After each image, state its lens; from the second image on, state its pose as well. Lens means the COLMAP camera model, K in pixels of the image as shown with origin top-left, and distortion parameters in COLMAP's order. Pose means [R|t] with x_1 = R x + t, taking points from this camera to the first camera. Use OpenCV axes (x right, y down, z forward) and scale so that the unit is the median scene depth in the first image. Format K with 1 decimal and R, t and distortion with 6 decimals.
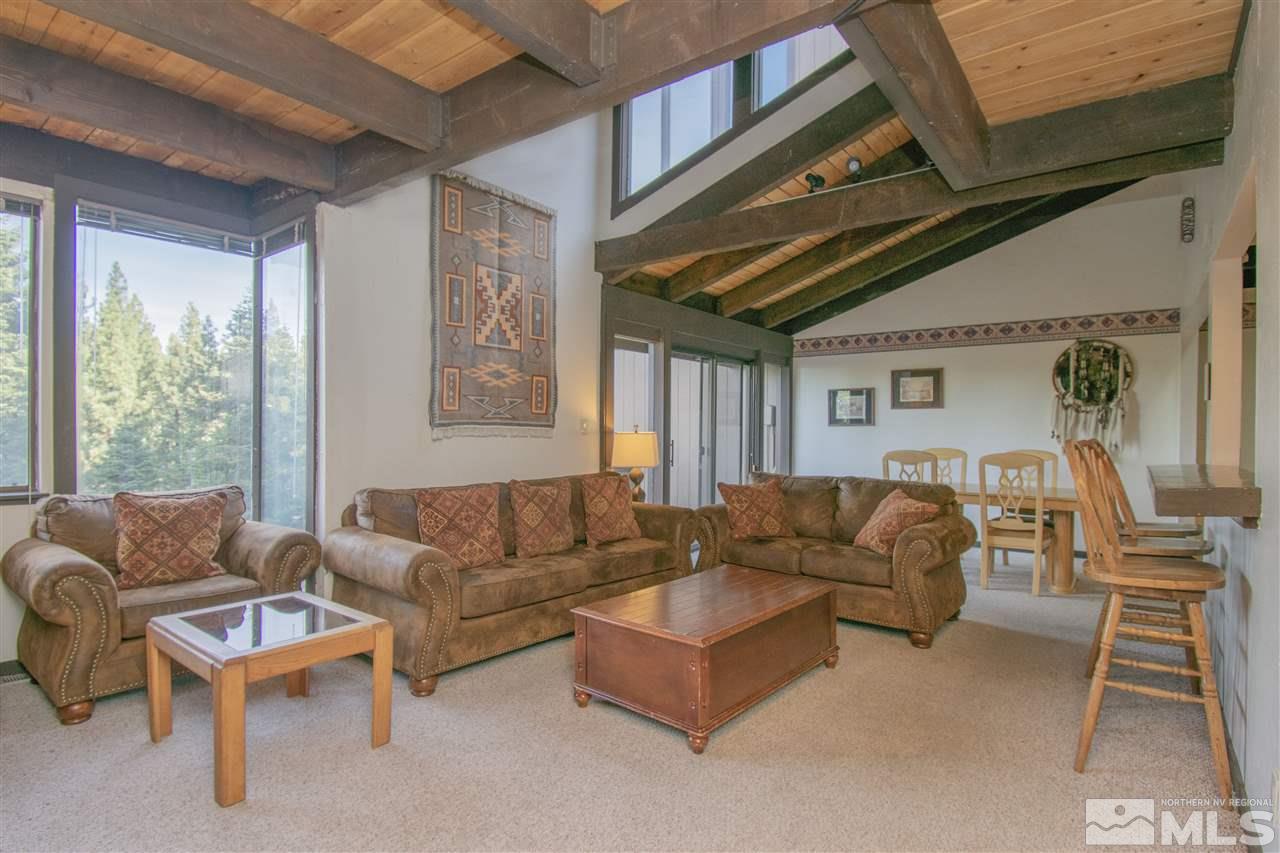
lens RADIAL K [[646.4, 0, 633.5], [0, 646.4, 442.2], [0, 0, 1]] dist [0.000357, -0.003501]
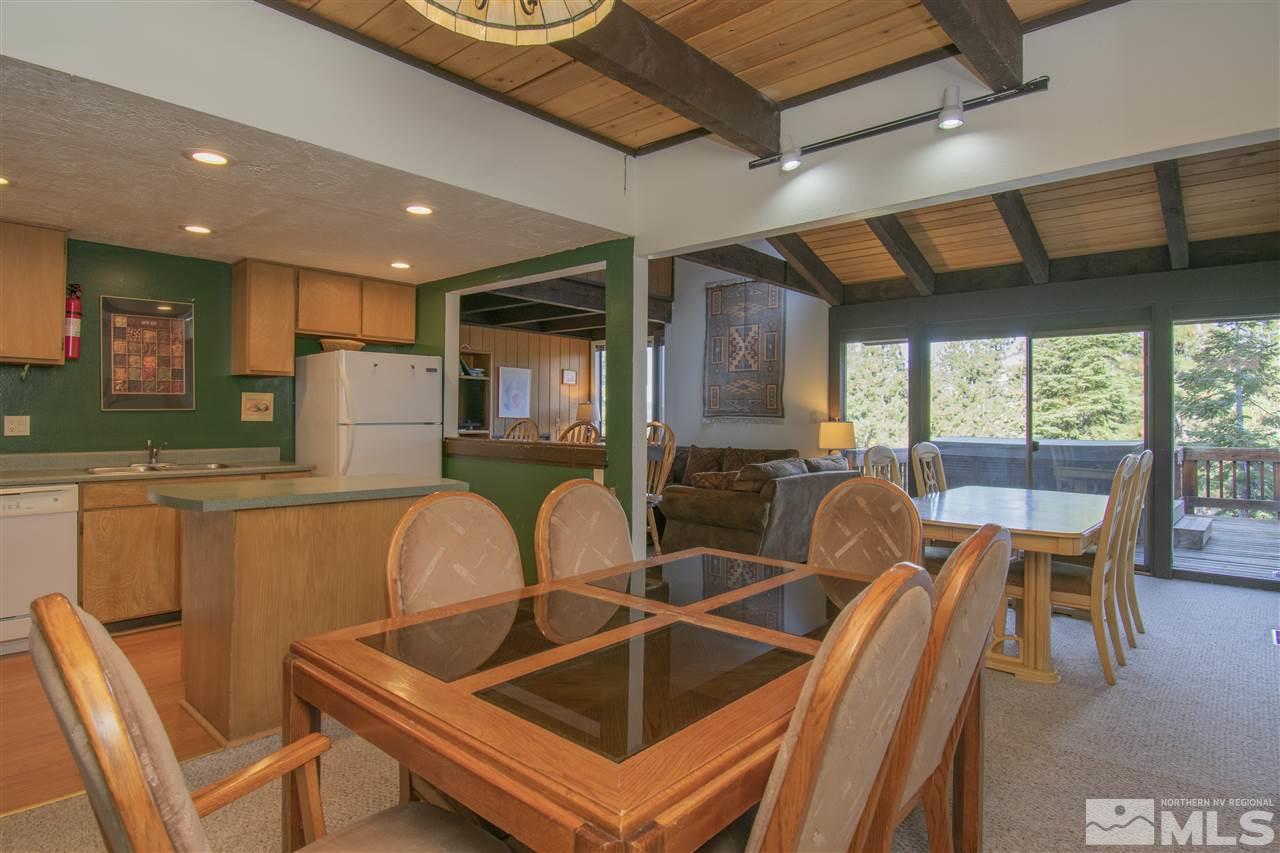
lens RADIAL K [[669.9, 0, 638.3], [0, 669.9, 413.1], [0, 0, 1]] dist [0.003172, 0.000000]
pose [[-0.065575, -0.013026, -0.997763, 1.559948], [-0.028989, 0.999518, -0.011143, -0.007181], [0.997426, 0.028193, -0.065921, 0.838861]]
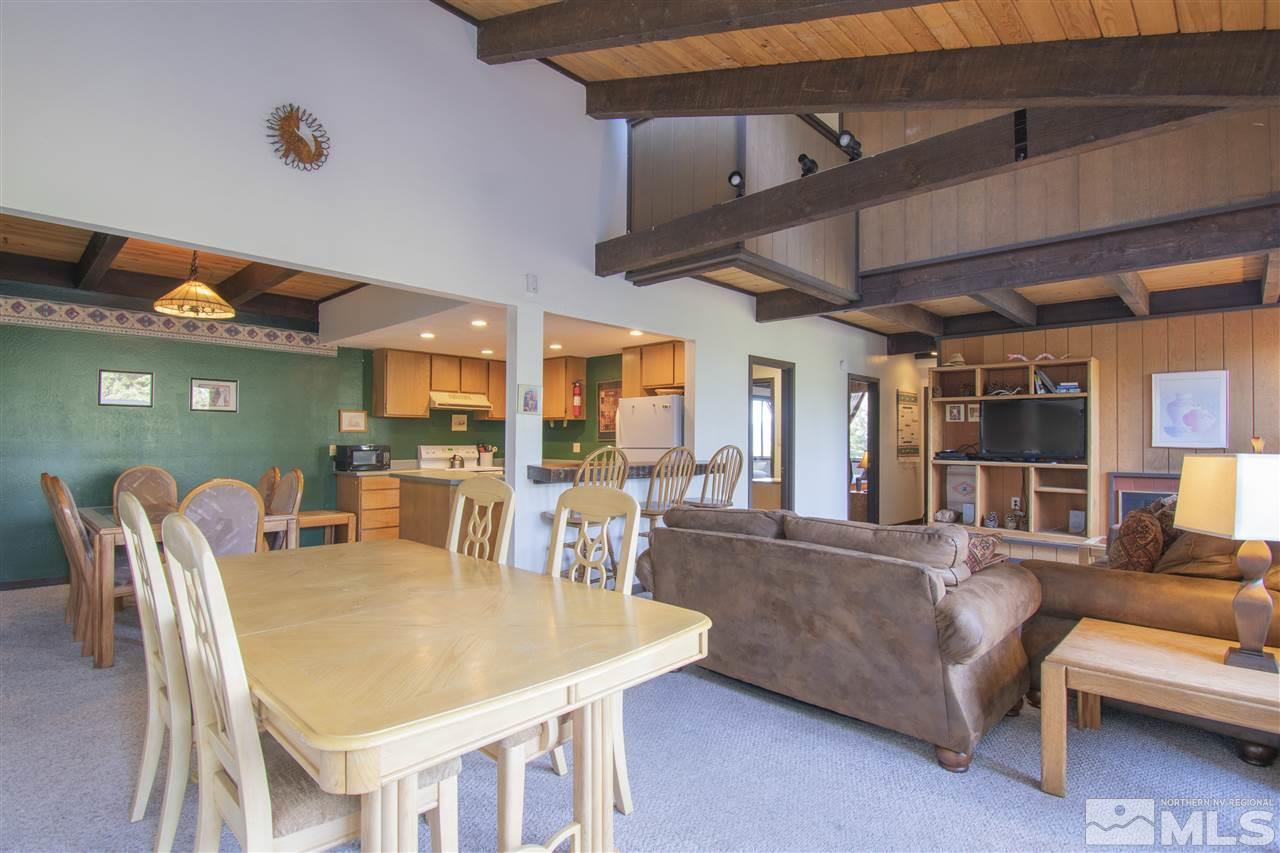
lens RADIAL K [[625.7, 0, 647.6], [0, 625.7, 433.8], [0, 0, 1]] dist [-0.026619, -0.000622]
pose [[-0.994892, -0.013135, 0.100083, 0.422838], [-0.012384, 0.999890, 0.008121, -0.032502], [-0.100179, 0.006840, -0.994946, 1.701199]]
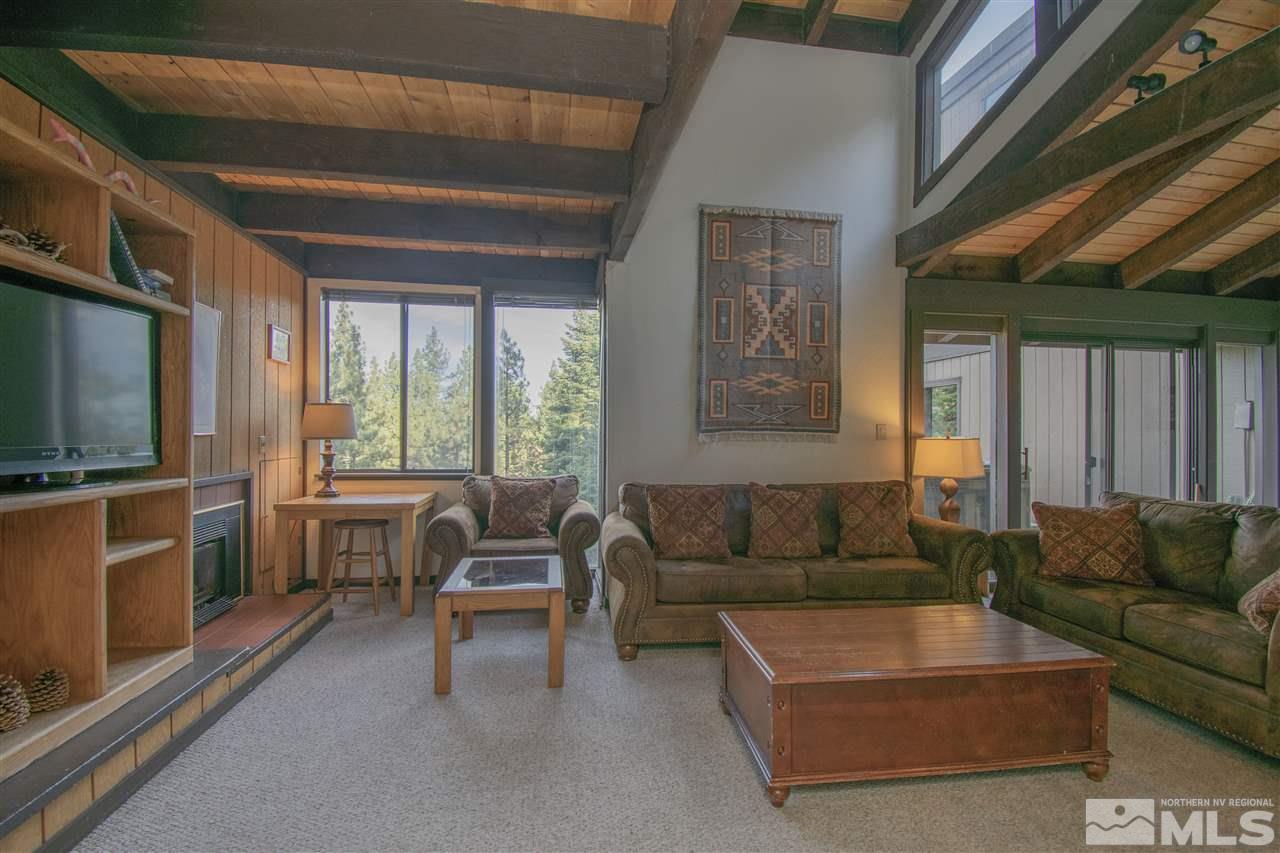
lens RADIAL K [[579.0, 0, 636.7], [0, 579.0, 431.3], [0, 0, 1]] dist [0.001012, -0.005974]
pose [[0.729594, -0.004363, -0.683866, 0.281381], [-0.013758, 0.999684, -0.021056, -0.002339], [0.683742, 0.024771, 0.729303, 0.155191]]
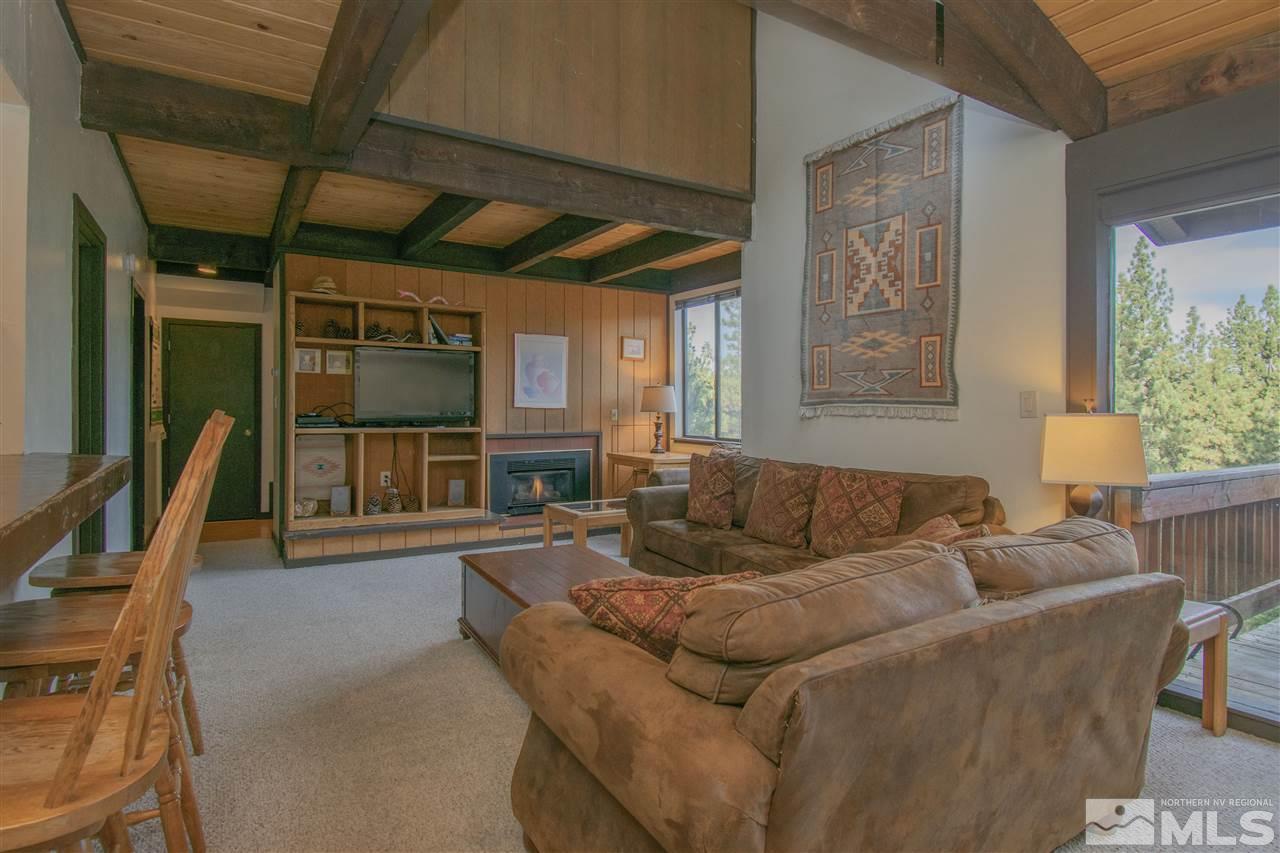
lens RADIAL K [[669.9, 0, 641.1], [0, 669.9, 416.5], [0, 0, 1]] dist [0.003172, 0.000000]
pose [[-0.345391, 0.006646, -0.938435, 0.729841], [-0.023534, 0.999599, 0.015741, -0.015138], [0.938164, 0.027522, -0.345096, 1.016011]]
